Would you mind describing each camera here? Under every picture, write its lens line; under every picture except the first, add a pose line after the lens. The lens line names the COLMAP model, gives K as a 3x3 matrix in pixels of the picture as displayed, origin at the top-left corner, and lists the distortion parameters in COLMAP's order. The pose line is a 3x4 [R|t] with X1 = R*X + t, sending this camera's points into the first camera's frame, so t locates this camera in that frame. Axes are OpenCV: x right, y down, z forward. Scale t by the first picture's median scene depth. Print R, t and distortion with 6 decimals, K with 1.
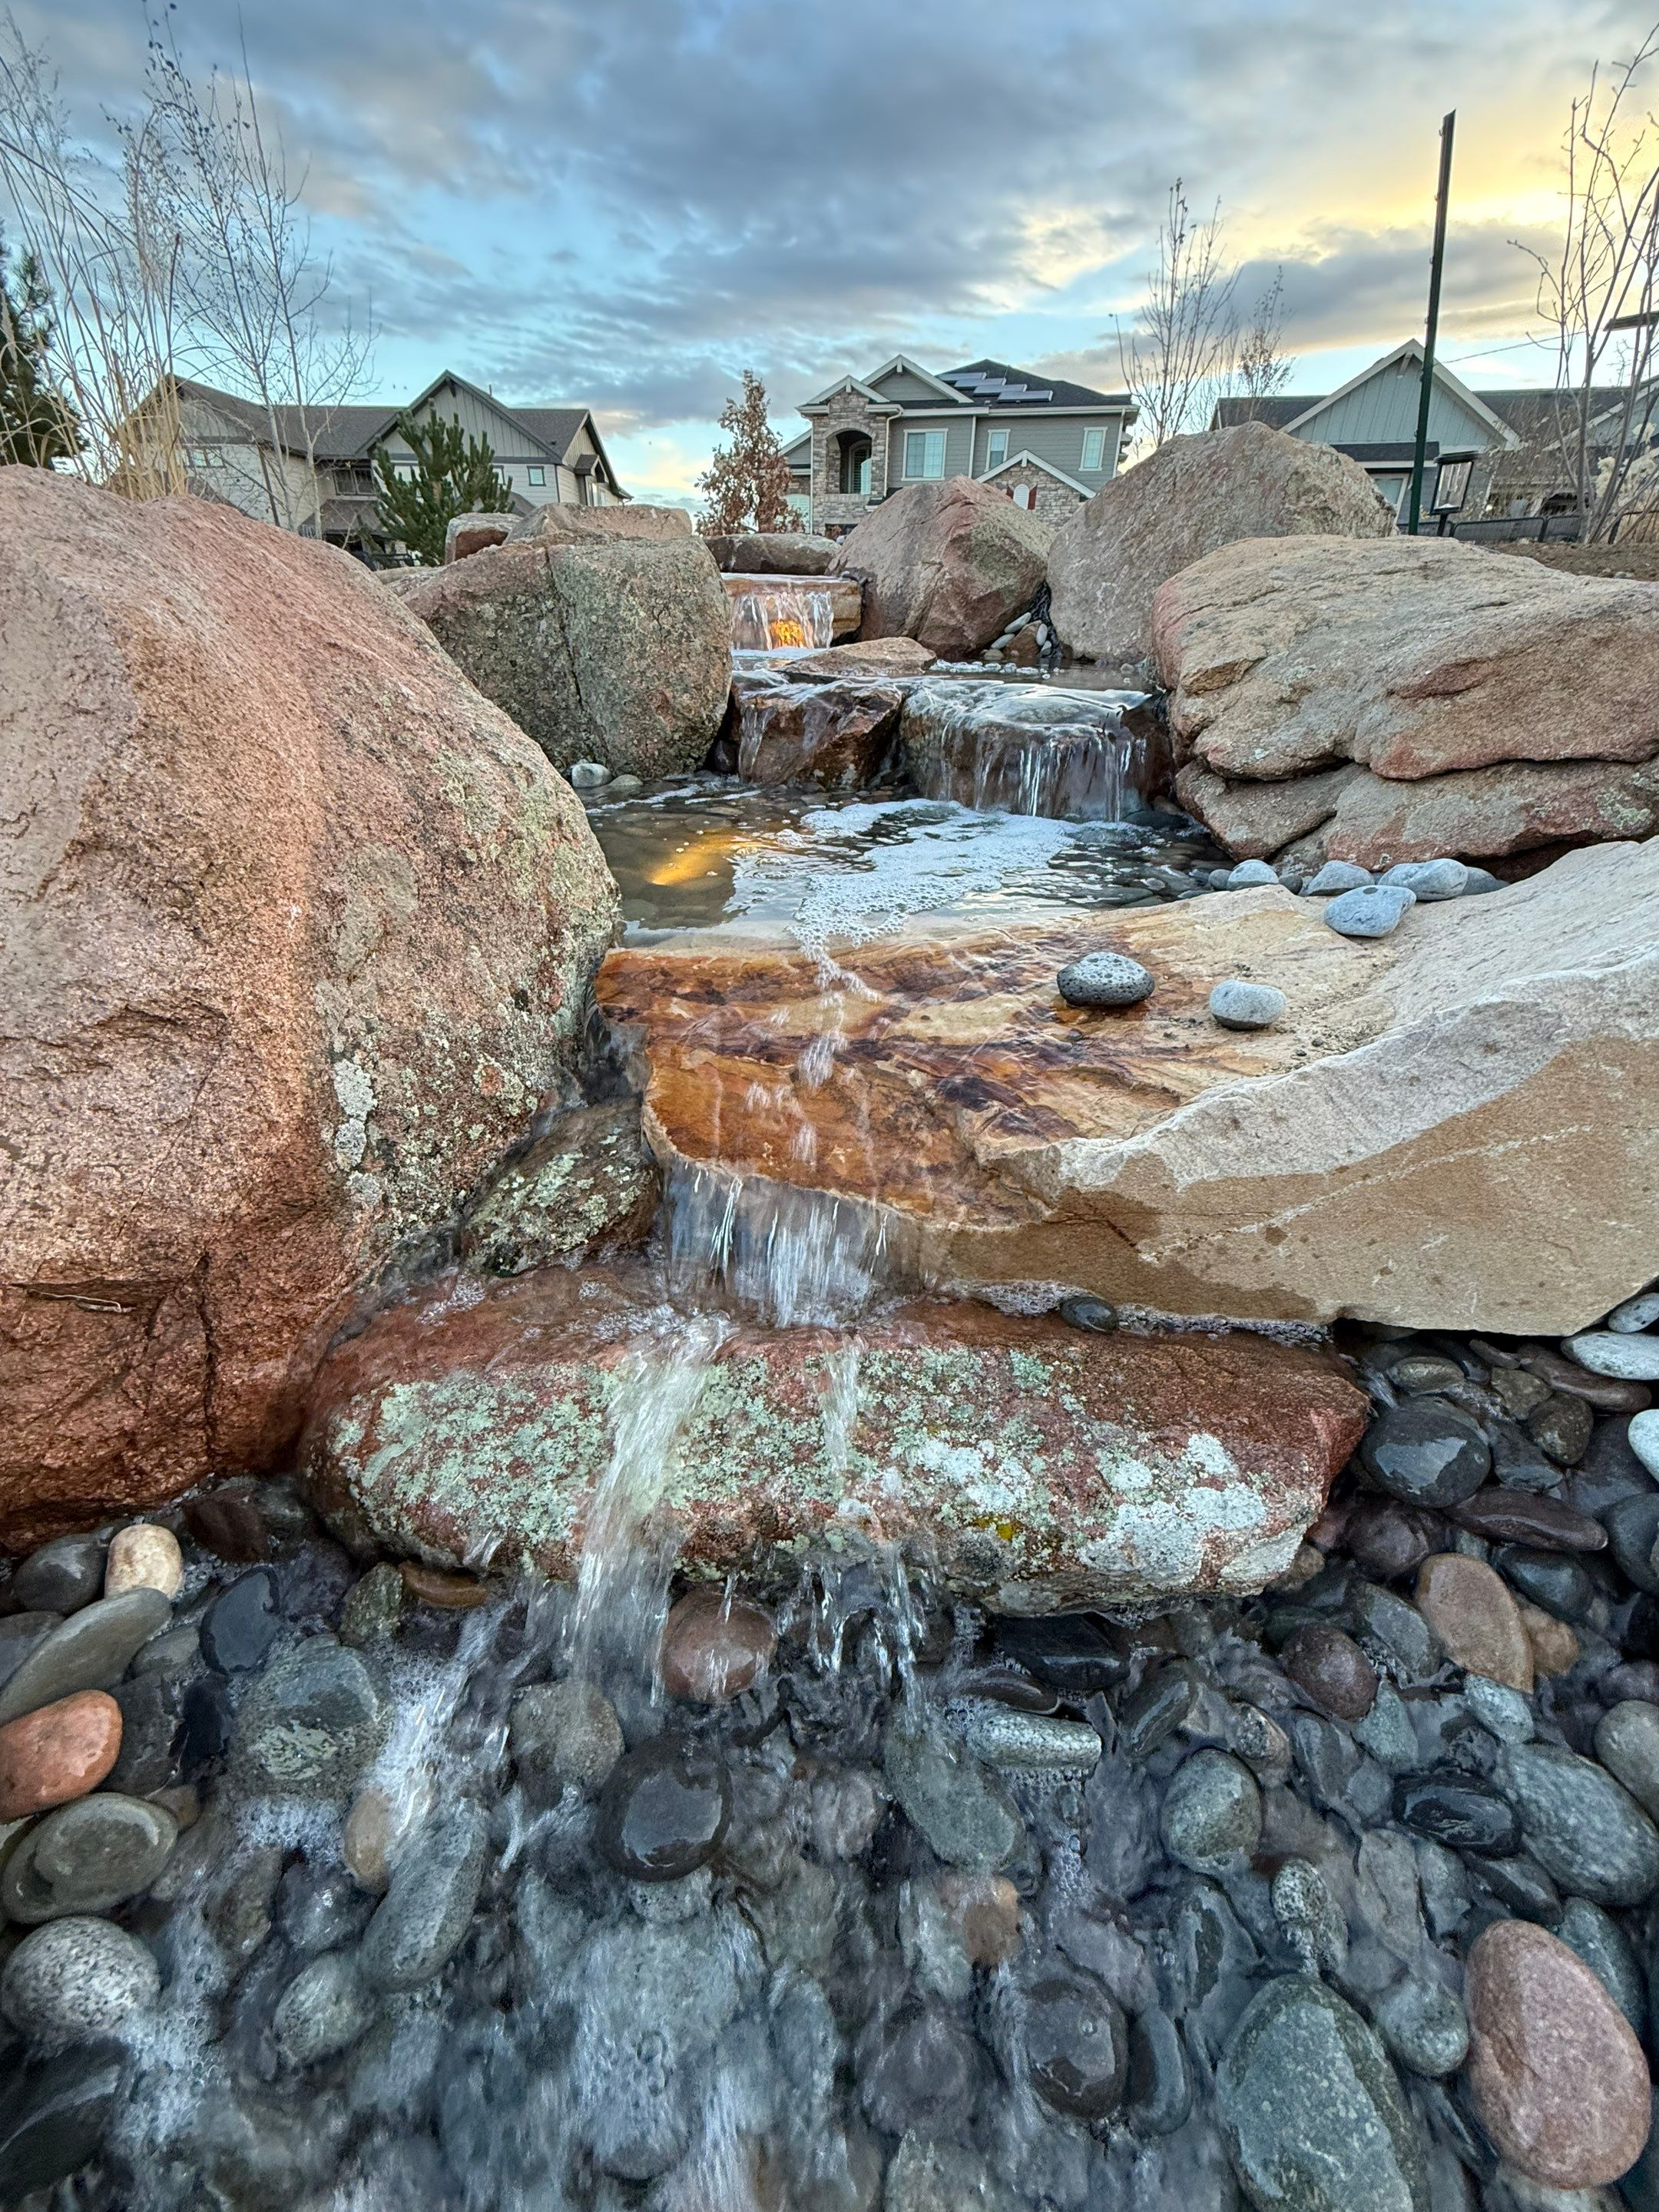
lens RADIAL K [[872.8, 0, 828.8], [0, 872.8, 1100.4], [0, 0, 1]] dist [-0.000749, -0.000746]
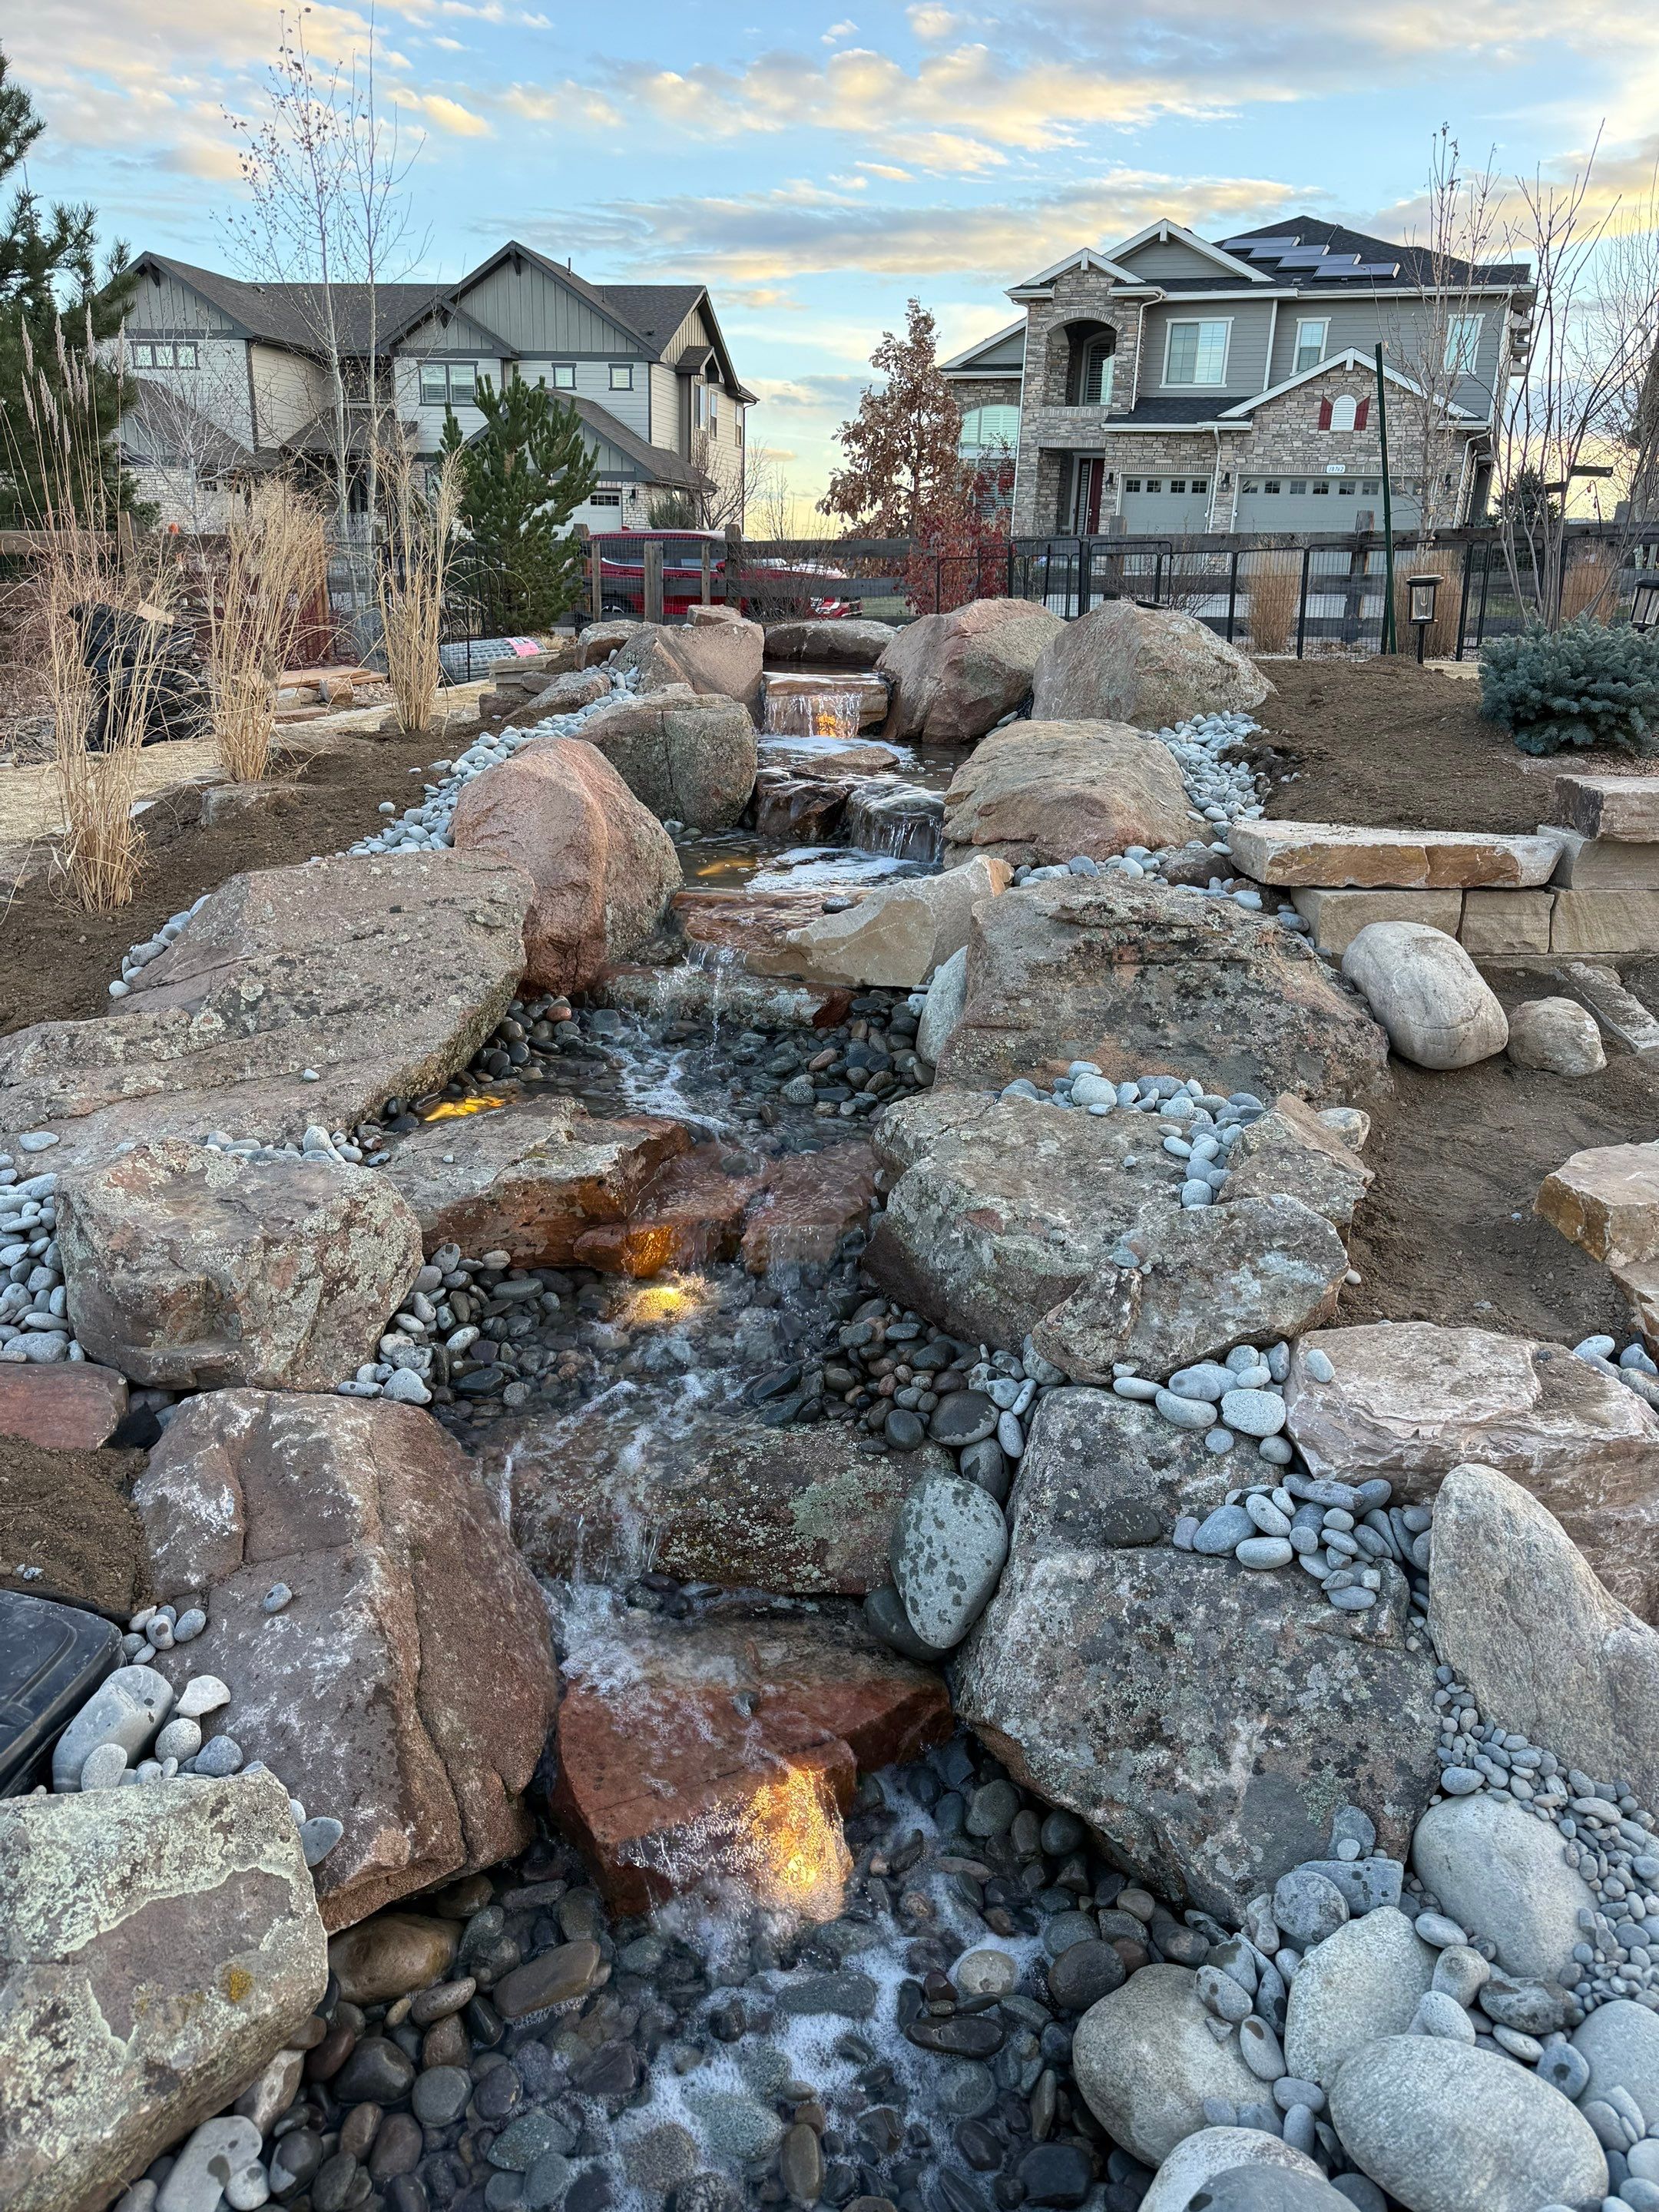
lens RADIAL K [[1516.8, 0, 822.5], [0, 1516.8, 1109.6], [0, 0, 1]] dist [0.129690, -0.205425]
pose [[0.989114, 0.063259, -0.132863, 0.047741], [-0.083844, 0.984263, -0.155552, 0.065400], [0.120932, 0.164999, 0.978852, -0.191248]]
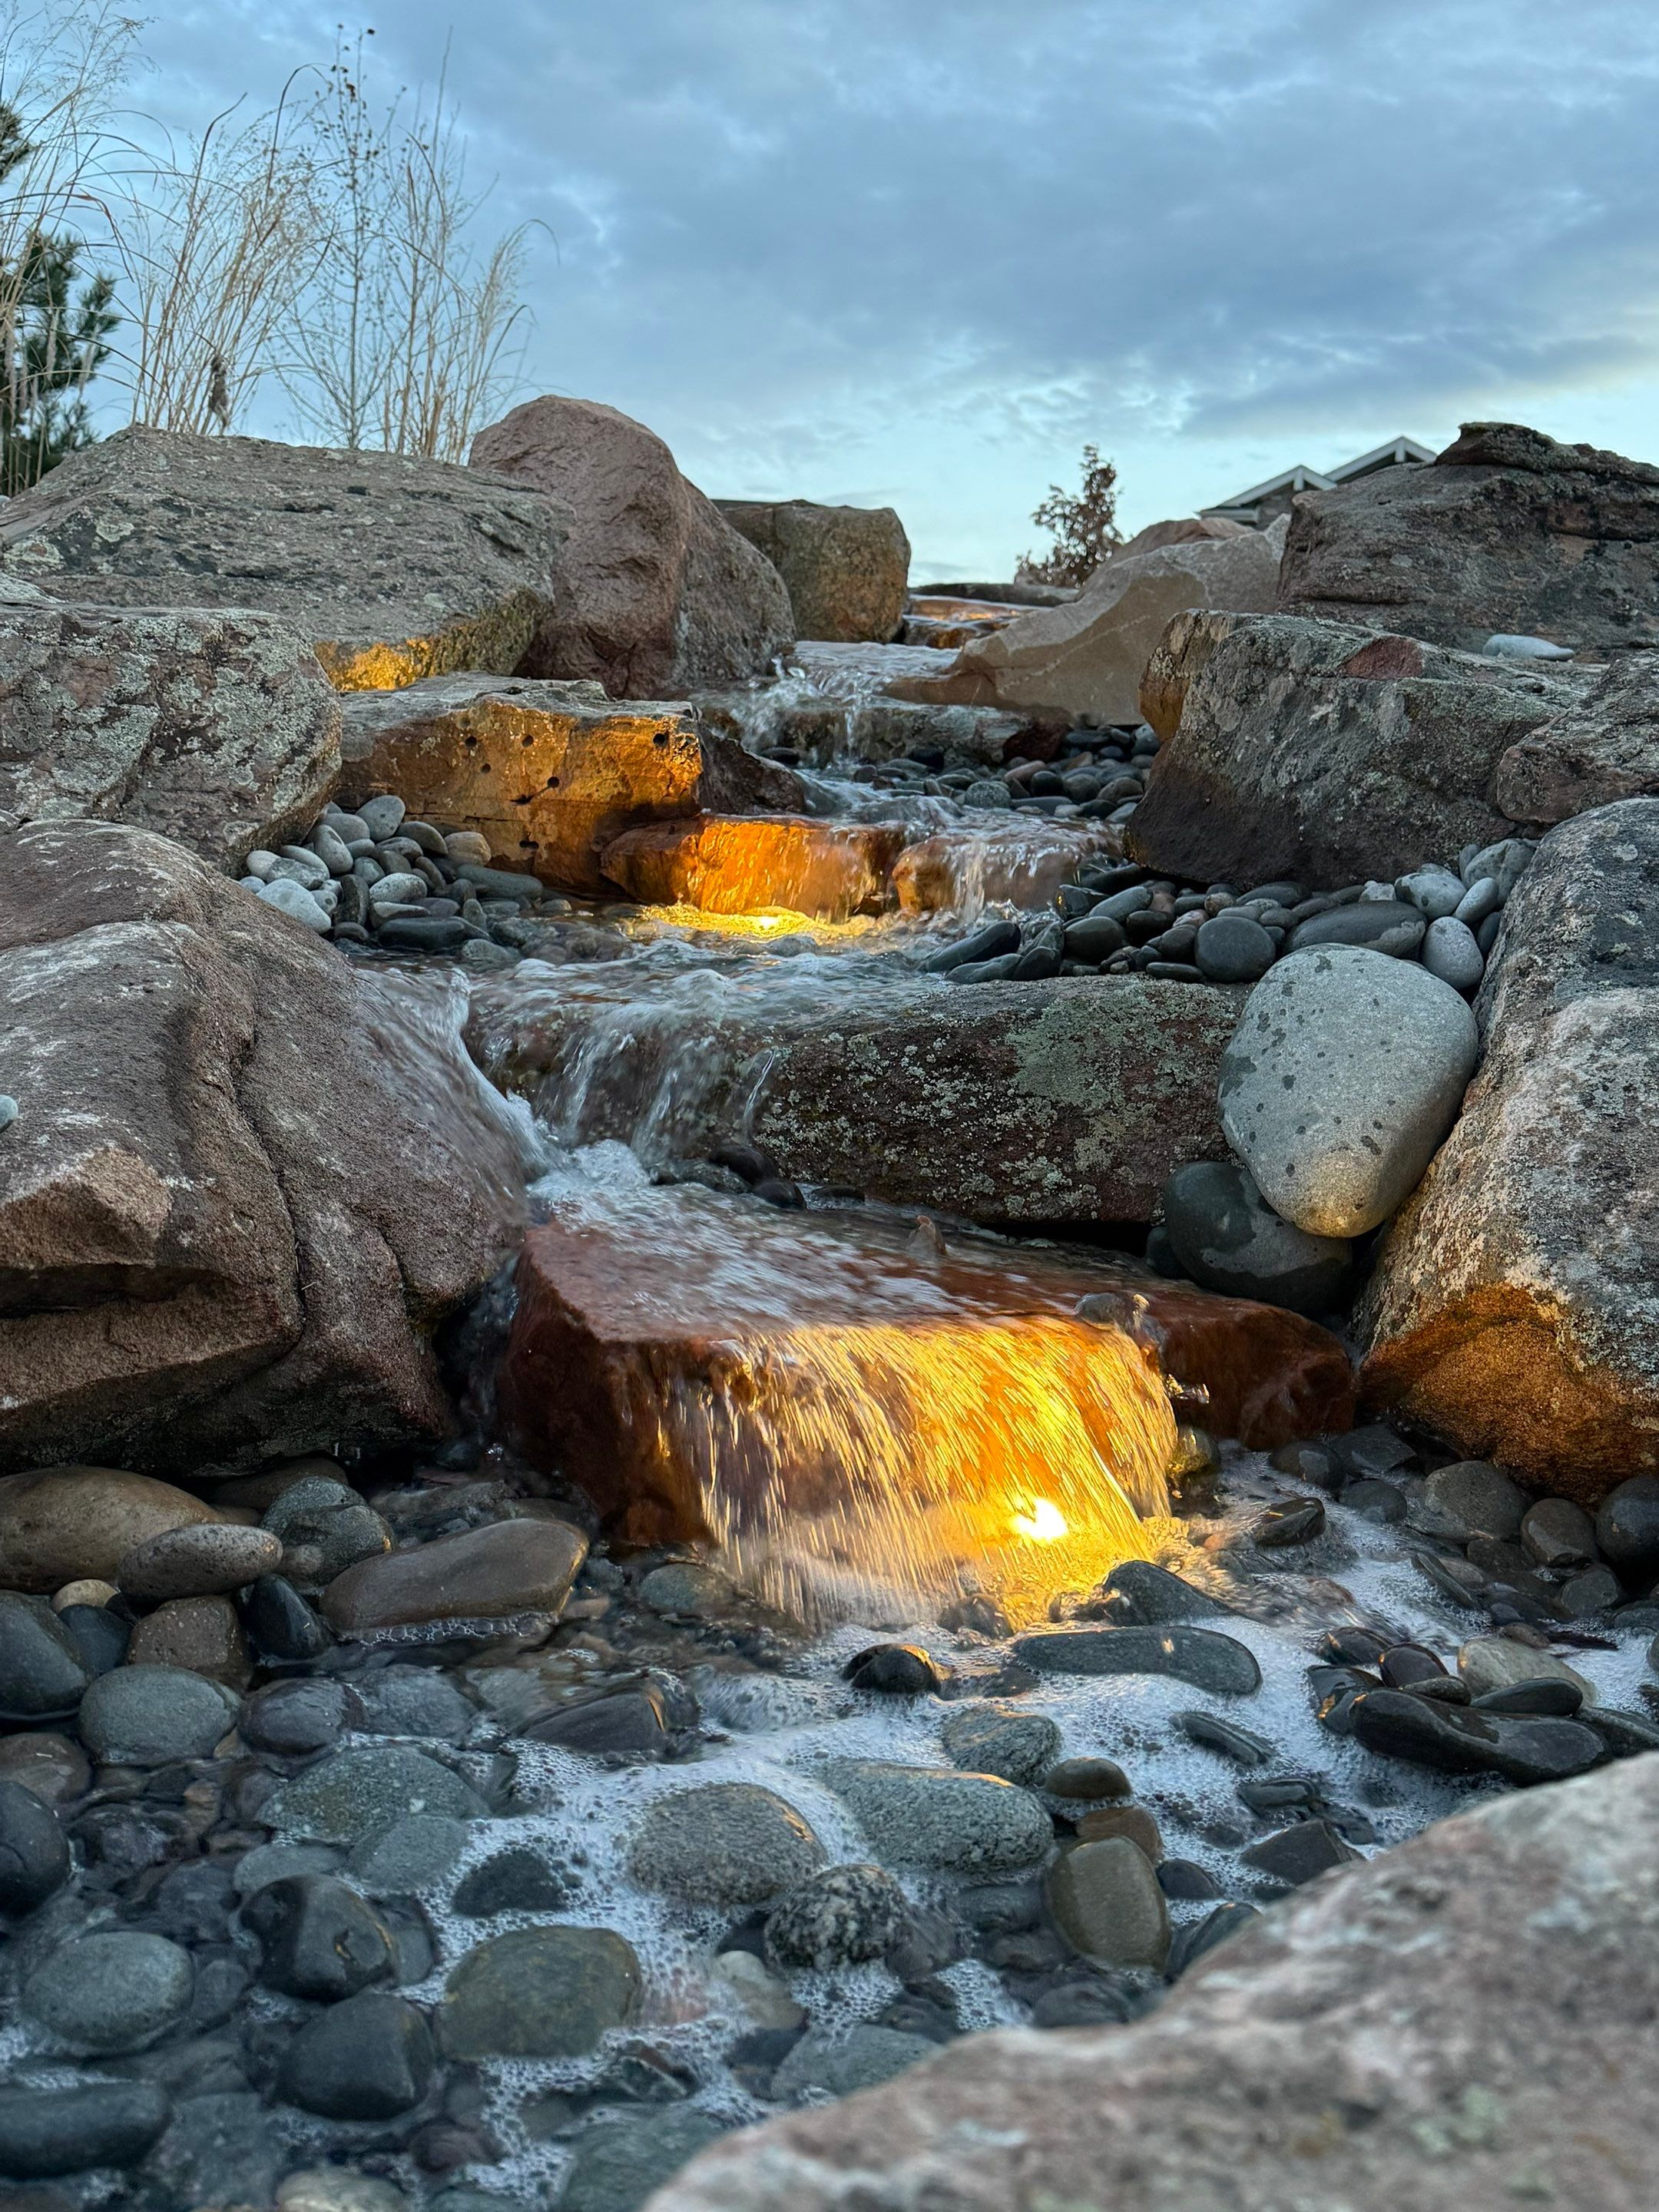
lens RADIAL K [[2056.5, 0, 821.7], [0, 2056.5, 1127.4], [0, 0, 1]] dist [0.180532, -0.406752]
pose [[0.977286, 0.093062, -0.190400, 0.038314], [-0.157950, 0.918848, -0.361621, 0.120521], [0.141295, 0.383481, 0.912676, -0.133553]]
